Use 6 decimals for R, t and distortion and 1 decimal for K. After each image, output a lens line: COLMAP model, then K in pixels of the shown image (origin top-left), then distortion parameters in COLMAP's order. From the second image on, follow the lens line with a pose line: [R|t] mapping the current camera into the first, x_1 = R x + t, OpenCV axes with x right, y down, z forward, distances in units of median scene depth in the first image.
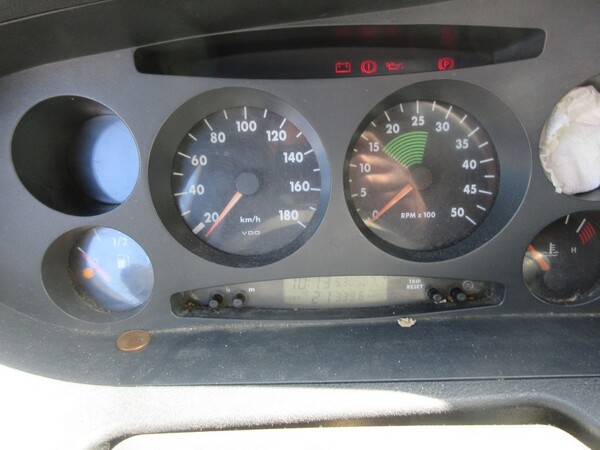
lens RADIAL K [[441.0, 0, 299.1], [0, 441.0, 223.7], [0, 0, 1]] dist [0.001904, 0.003185]
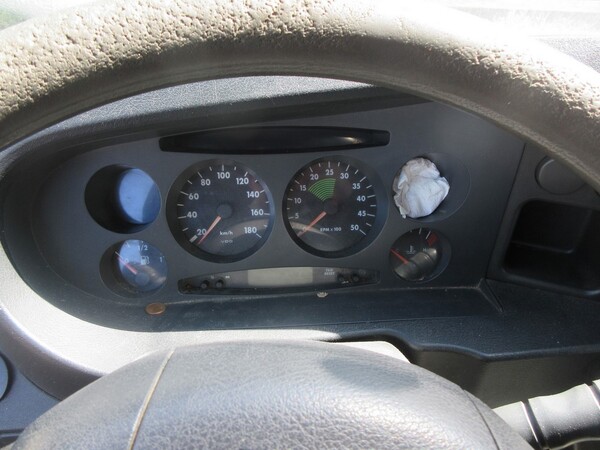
lens RADIAL K [[441.0, 0, 302.8], [0, 441.0, 226.3], [0, 0, 1]] dist [0.001904, 0.003185]
pose [[0.996679, -0.007652, 0.081066, 0.037096], [0.006023, 0.999776, 0.020314, -0.066665], [-0.081203, -0.019758, 0.996502, -0.633386]]
